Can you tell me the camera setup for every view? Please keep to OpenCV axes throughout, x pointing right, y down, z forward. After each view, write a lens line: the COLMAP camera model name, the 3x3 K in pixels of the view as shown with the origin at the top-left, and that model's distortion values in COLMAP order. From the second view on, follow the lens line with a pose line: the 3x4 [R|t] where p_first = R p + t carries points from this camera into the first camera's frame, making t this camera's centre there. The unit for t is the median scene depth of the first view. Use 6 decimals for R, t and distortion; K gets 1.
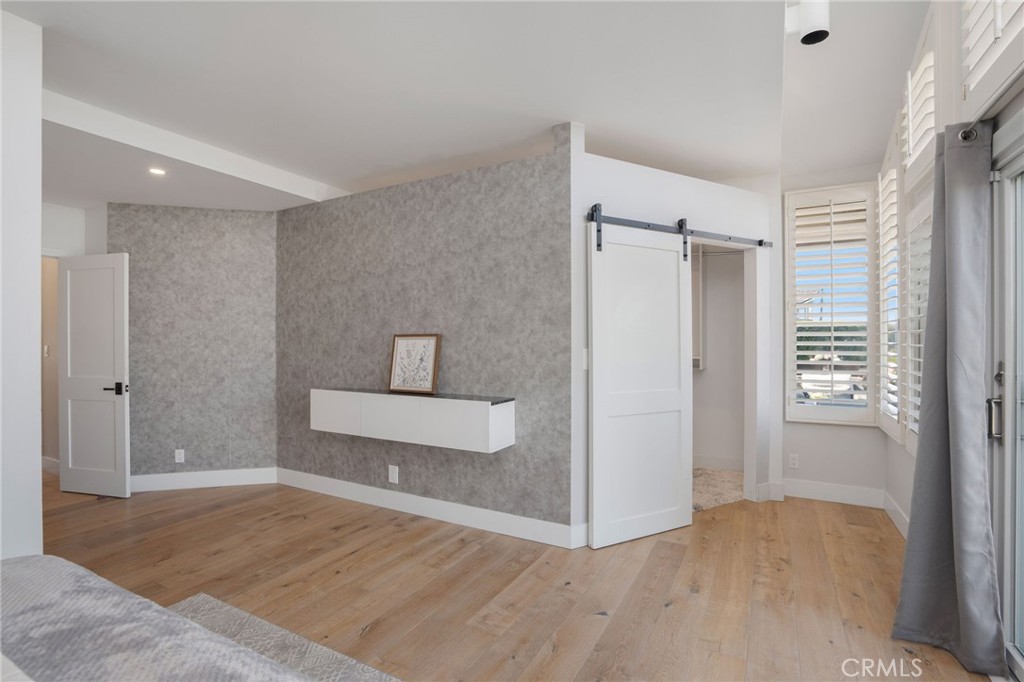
lens RADIAL K [[496.9, 0, 492.0], [0, 496.9, 341.8], [0, 0, 1]] dist [-0.029379, 0.000651]
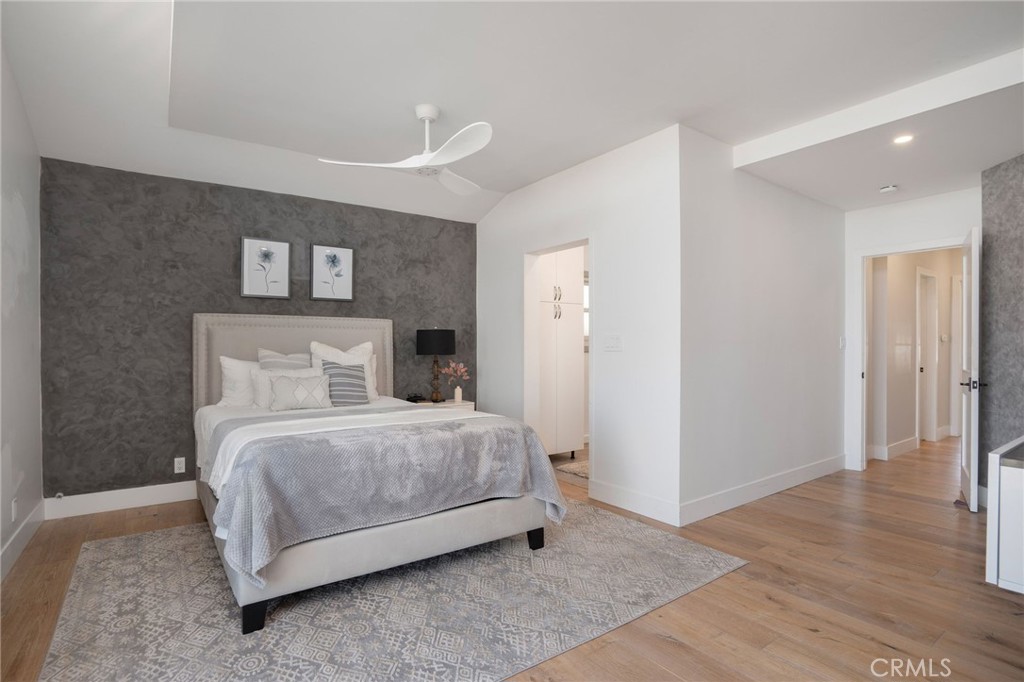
lens RADIAL K [[496.9, 0, 492.0], [0, 496.9, 341.8], [0, 0, 1]] dist [-0.029379, 0.000651]
pose [[-0.447633, -0.003381, -0.894211, 0.550341], [-0.000734, 0.999994, -0.003413, 0.033586], [0.894217, -0.000871, -0.447633, 0.874347]]
